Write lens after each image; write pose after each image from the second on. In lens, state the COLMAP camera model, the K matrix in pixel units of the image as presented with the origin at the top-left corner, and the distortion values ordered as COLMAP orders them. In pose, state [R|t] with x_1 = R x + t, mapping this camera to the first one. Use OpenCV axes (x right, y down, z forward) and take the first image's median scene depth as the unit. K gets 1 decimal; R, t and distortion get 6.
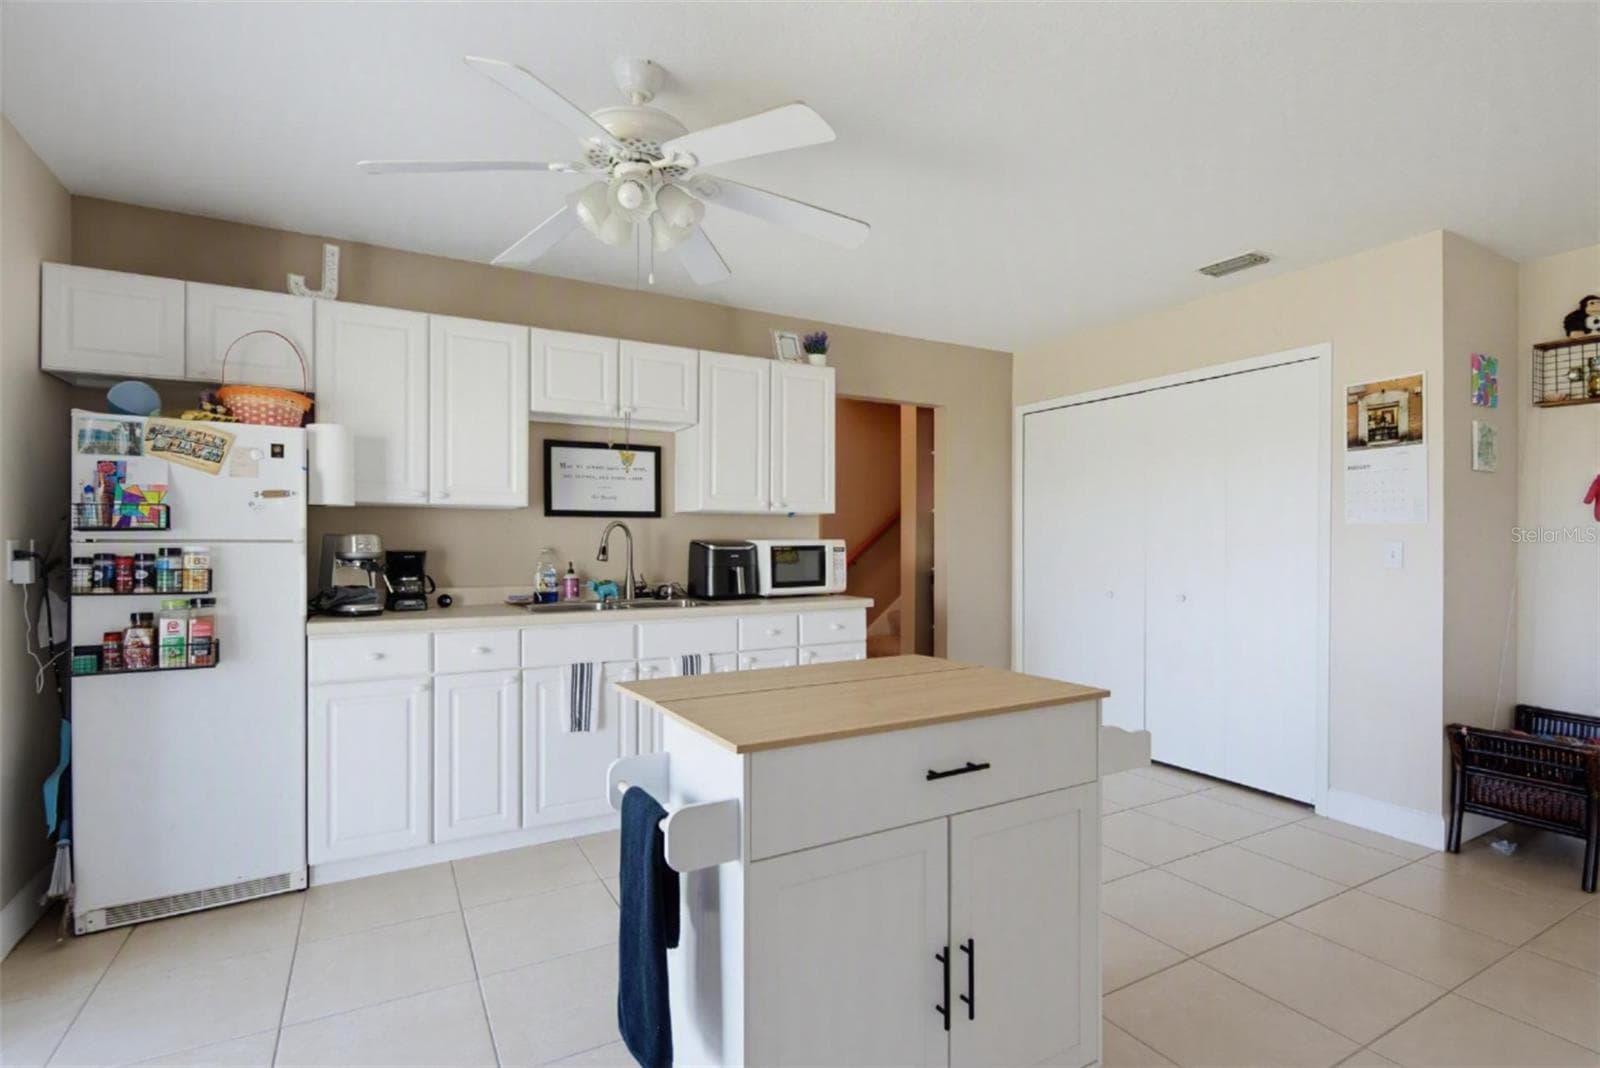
lens RADIAL K [[768.5, 0, 809.3], [0, 768.5, 543.2], [0, 0, 1]] dist [-0.010831, 0.001440]
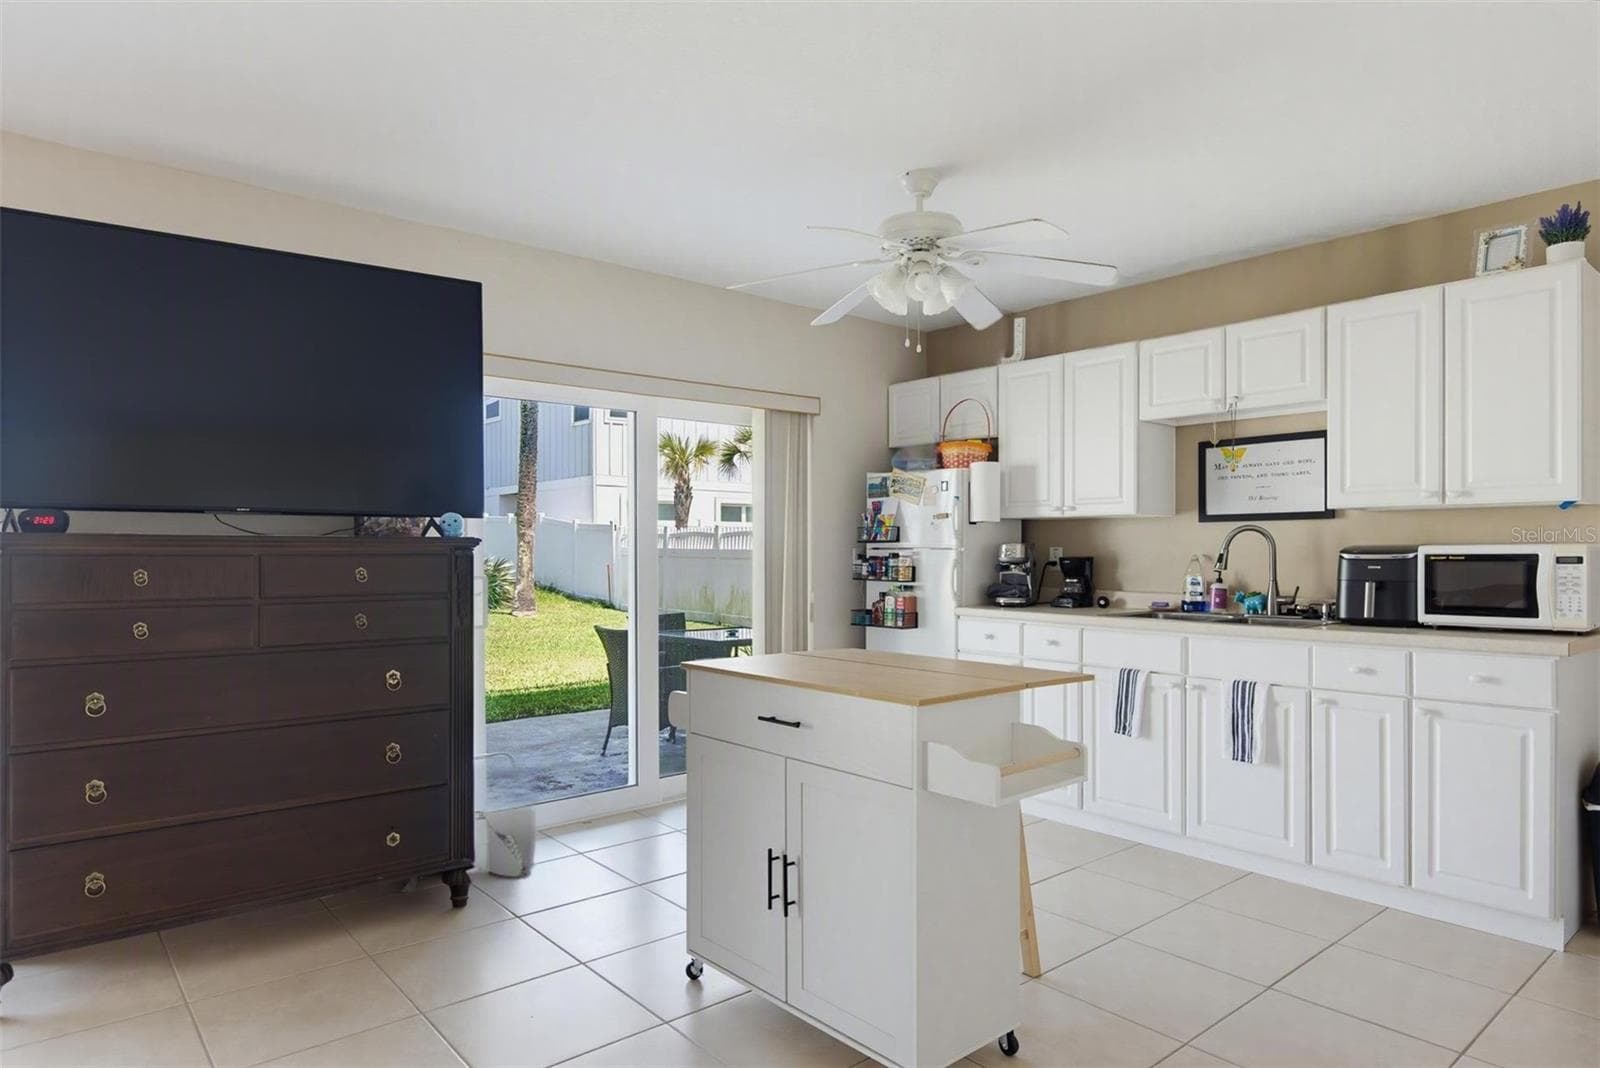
lens RADIAL K [[924.4, 0, 804.7], [0, 924.4, 548.3], [0, 0, 1]] dist [-0.003180, 0.001998]
pose [[0.187718, -0.004001, -0.982215, 0.723675], [-0.002658, 0.999986, -0.004582, 0.004213], [0.982219, 0.003471, 0.187705, 0.308586]]
